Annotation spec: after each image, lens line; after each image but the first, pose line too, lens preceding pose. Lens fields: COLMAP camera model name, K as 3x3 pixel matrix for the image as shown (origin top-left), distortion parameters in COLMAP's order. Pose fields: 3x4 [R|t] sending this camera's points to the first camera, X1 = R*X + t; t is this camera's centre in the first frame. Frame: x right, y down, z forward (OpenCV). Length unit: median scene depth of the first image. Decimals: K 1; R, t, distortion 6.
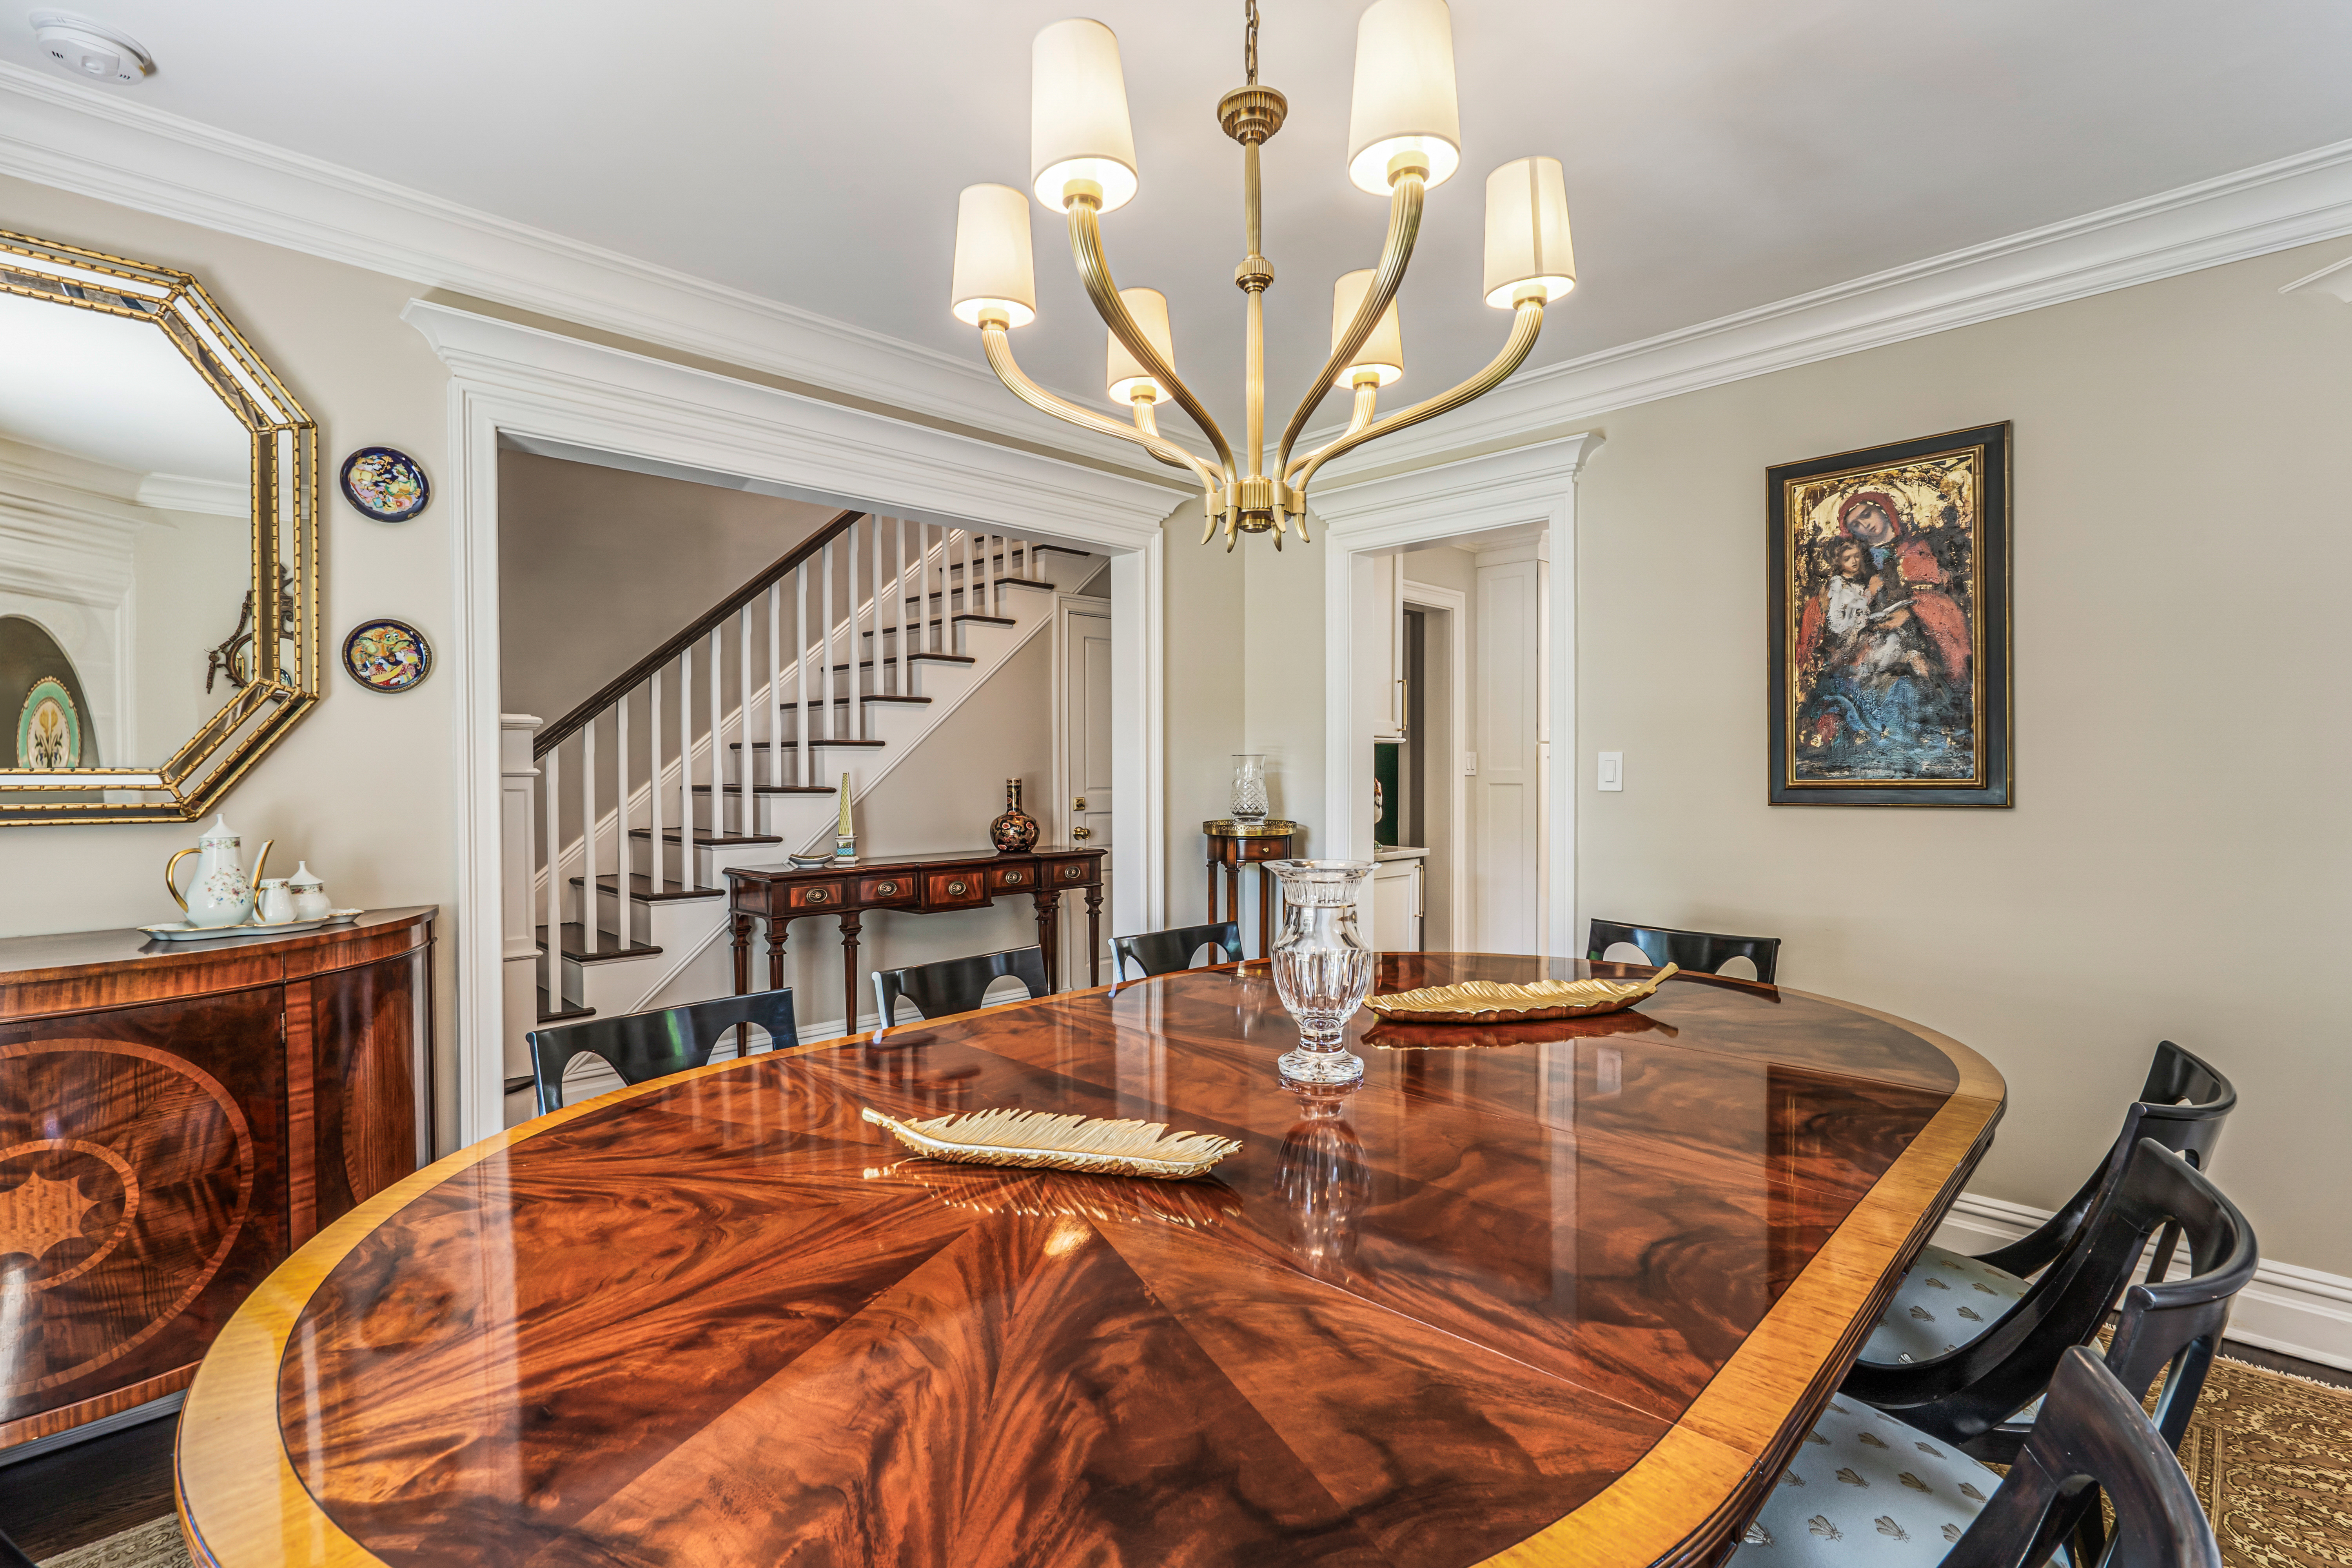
lens RADIAL K [[1088.7, 0, 1190.1], [0, 1088.7, 776.1], [0, 0, 1]] dist [-0.014405, -0.000140]
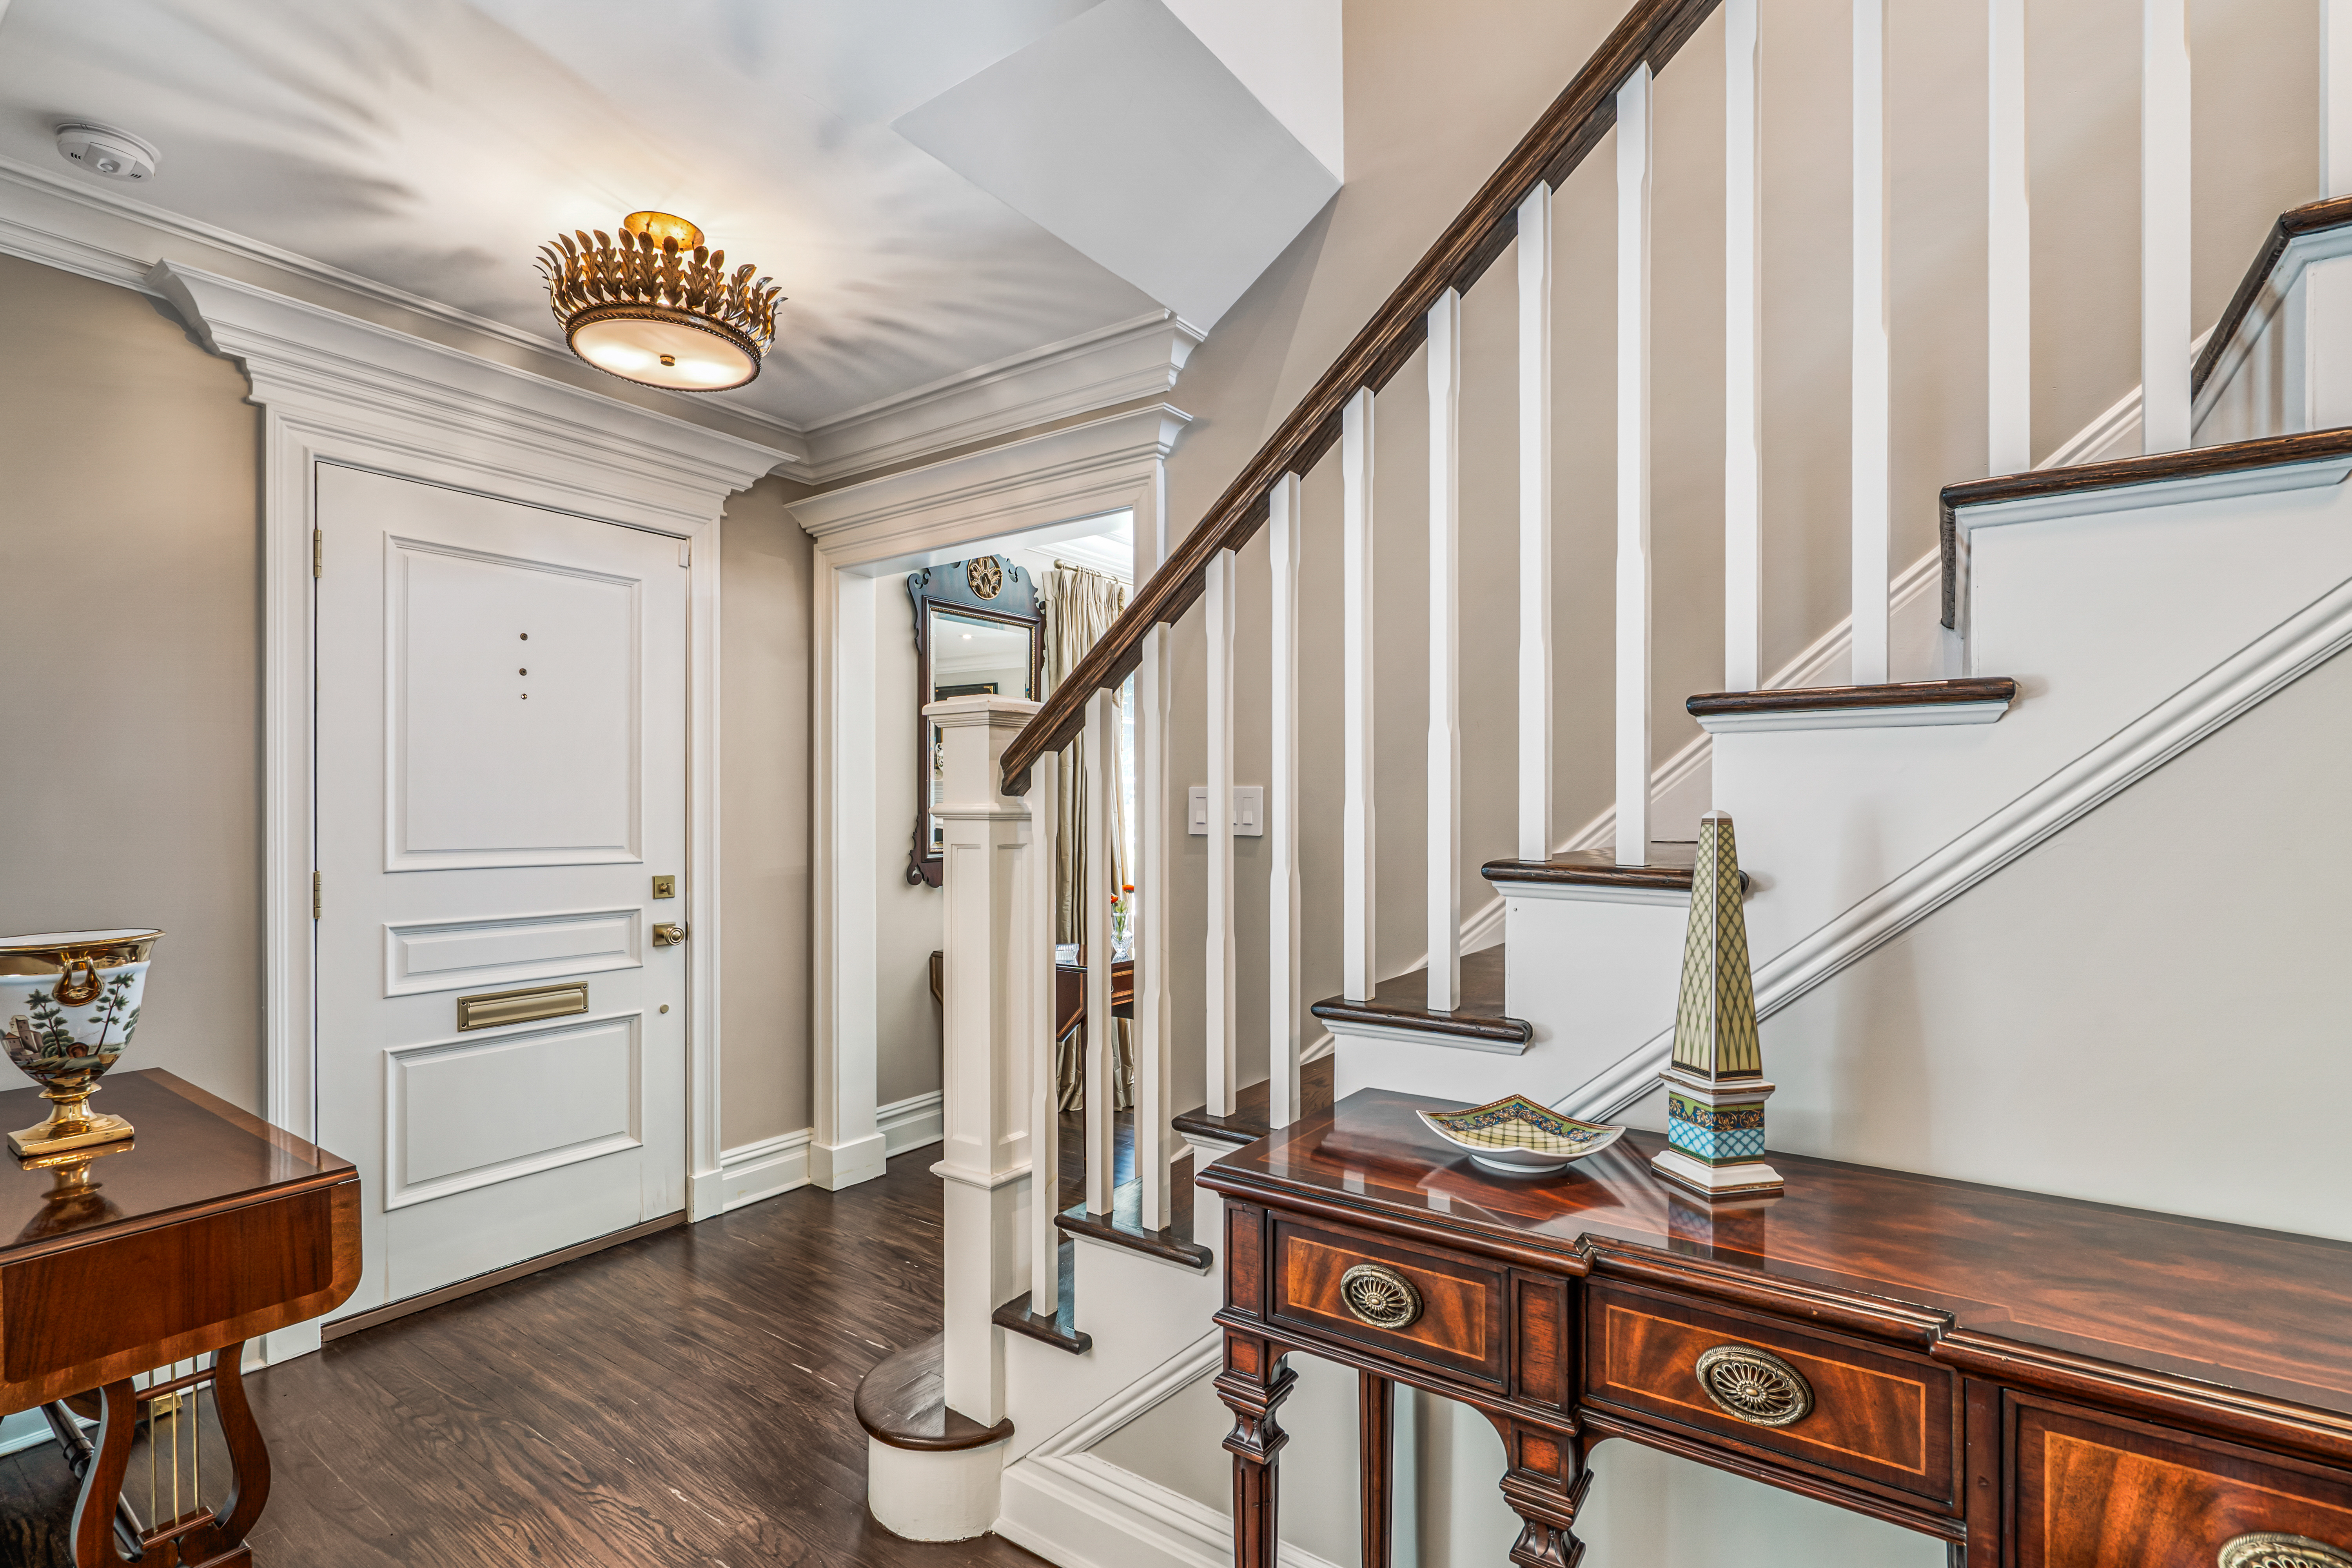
lens RADIAL K [[1088.7, 0, 1178.3], [0, 1088.7, 799.5], [0, 0, 1]] dist [-0.014405, -0.000140]
pose [[0.159122, -0.009872, -0.987209, -0.090549], [0.005154, 0.999945, -0.009169, -0.004289], [0.987245, -0.003629, 0.159165, 0.856135]]
